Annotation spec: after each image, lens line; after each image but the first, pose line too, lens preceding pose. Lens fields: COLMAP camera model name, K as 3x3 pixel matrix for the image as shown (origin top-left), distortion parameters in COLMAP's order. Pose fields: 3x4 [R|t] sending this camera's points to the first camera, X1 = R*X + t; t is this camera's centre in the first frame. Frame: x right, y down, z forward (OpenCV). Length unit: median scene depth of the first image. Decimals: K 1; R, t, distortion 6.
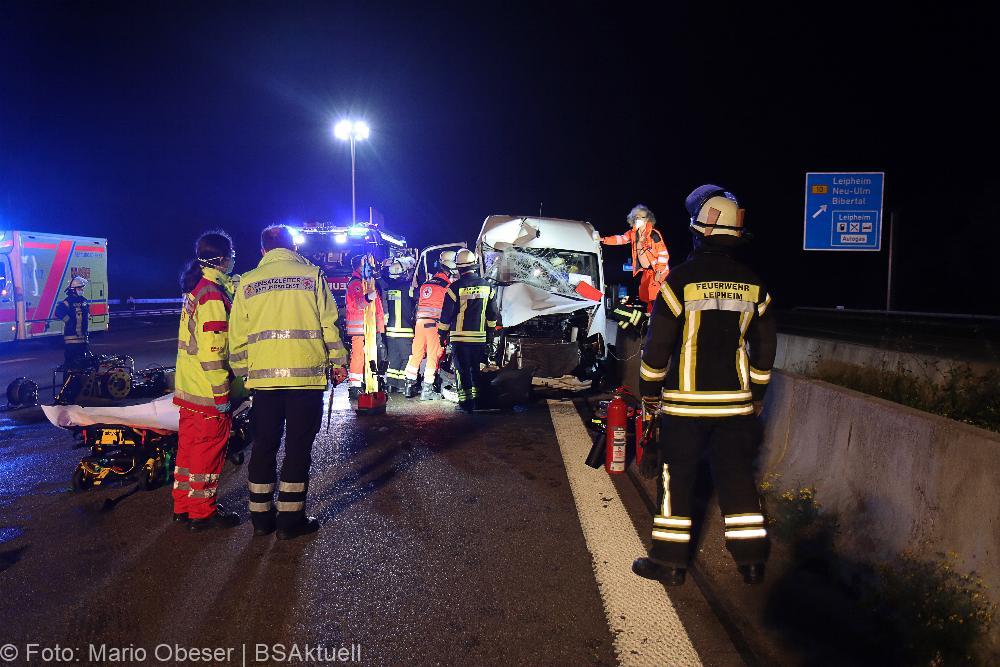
lens RADIAL K [[811.7, 0, 500.0], [0, 811.7, 333.5], [0, 0, 1]] dist [-0.005026, 0.000795]
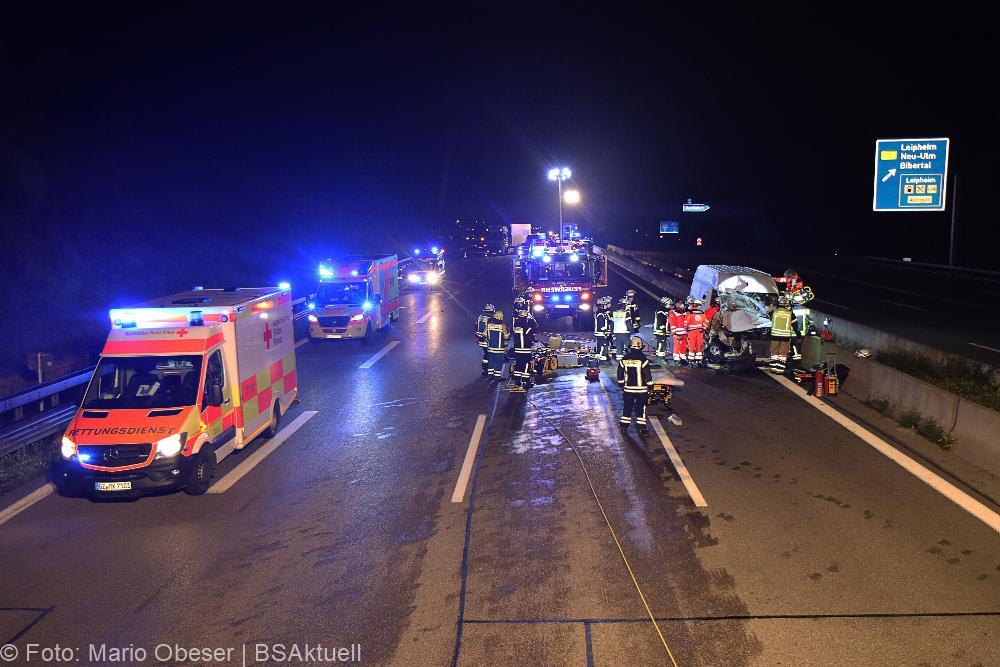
lens RADIAL K [[907.9, 0, 500.0], [0, 907.9, 333.5], [0, 0, 1]] dist [-0.000101, 0.022405]
pose [[0.999444, -0.019383, -0.027123, -0.510993], [0.021288, 0.997192, 0.071791, -0.177075], [0.025655, -0.072329, 0.997051, -1.275511]]
